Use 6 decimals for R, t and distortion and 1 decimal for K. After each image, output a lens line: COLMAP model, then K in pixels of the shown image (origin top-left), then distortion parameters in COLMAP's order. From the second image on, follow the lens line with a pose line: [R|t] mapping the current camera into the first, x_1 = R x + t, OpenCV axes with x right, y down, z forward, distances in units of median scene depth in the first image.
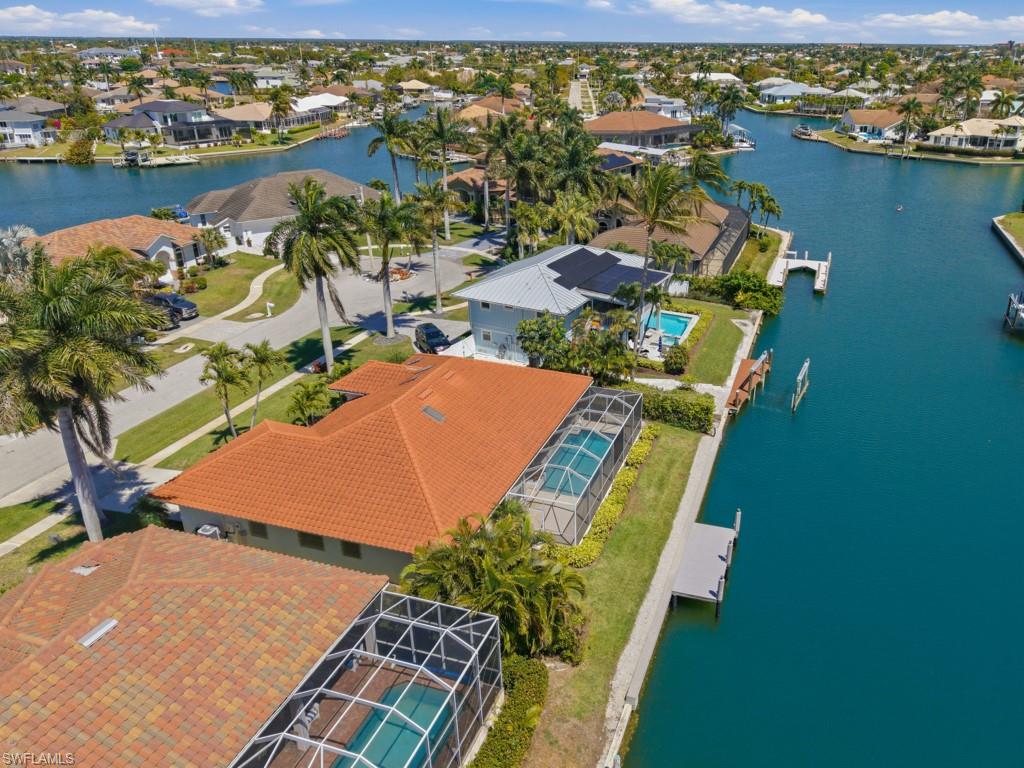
lens RADIAL K [[763.4, 0, 602.1], [0, 763.4, 345.9], [0, 0, 1]] dist [0.006841, -0.002150]
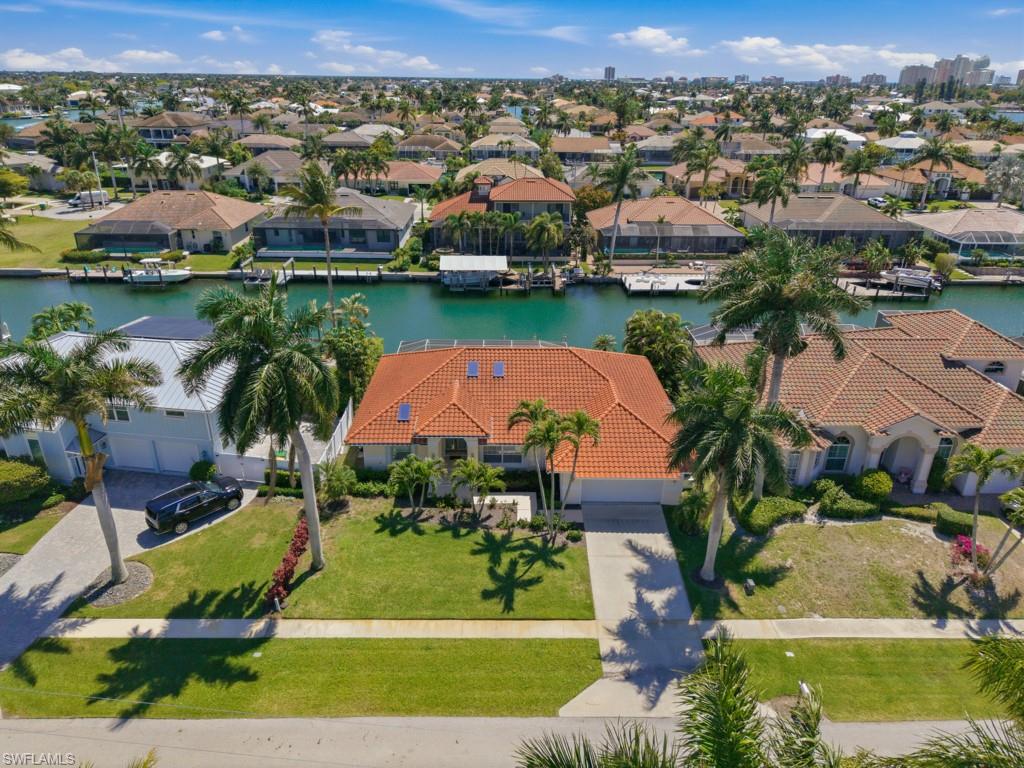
lens RADIAL K [[689.4, 0, 501.8], [0, 689.4, 381.2], [0, 0, 1]] dist [0.031774, -0.028438]
pose [[-0.299728, -0.395310, 0.868270, -0.540195], [0.344976, 0.803619, 0.484962, -0.201902], [-0.889469, 0.444889, -0.104495, 0.536748]]
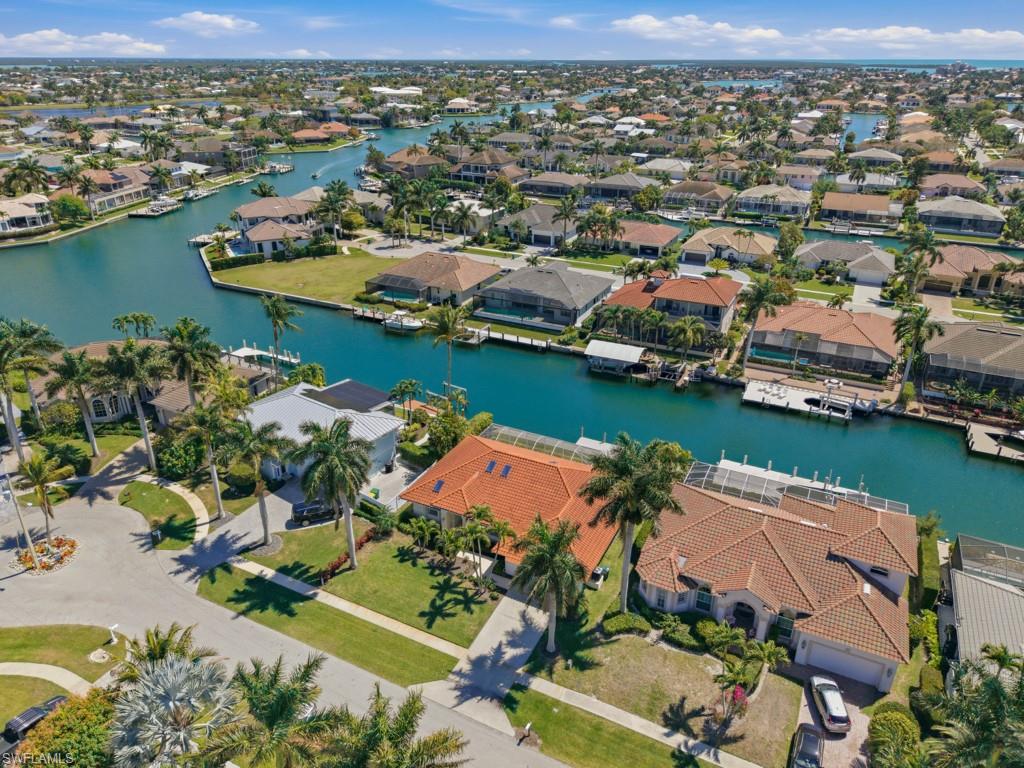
lens RADIAL K [[689.4, 0, 501.8], [0, 689.4, 381.2], [0, 0, 1]] dist [0.031774, -0.028438]
pose [[0.172157, -0.424879, 0.888729, -0.717859], [0.368563, 0.864454, 0.341879, -0.305157], [-0.913523, 0.268696, 0.305416, 0.246600]]
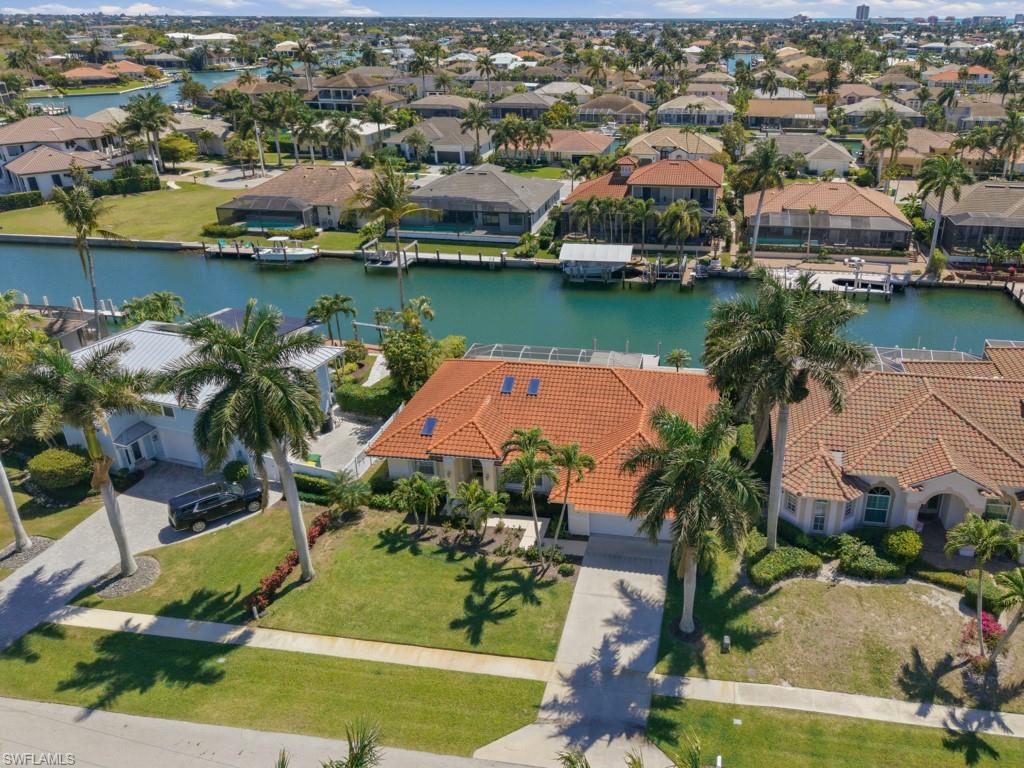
lens RADIAL K [[766.5, 0, 609.0], [0, 766.5, 354.8], [0, 0, 1]] dist [0.020169, -0.010664]
pose [[-0.148575, -0.407266, 0.901144, -0.583219], [0.366727, 0.823590, 0.432679, -0.198858], [-0.918388, 0.394759, 0.026990, 0.417036]]
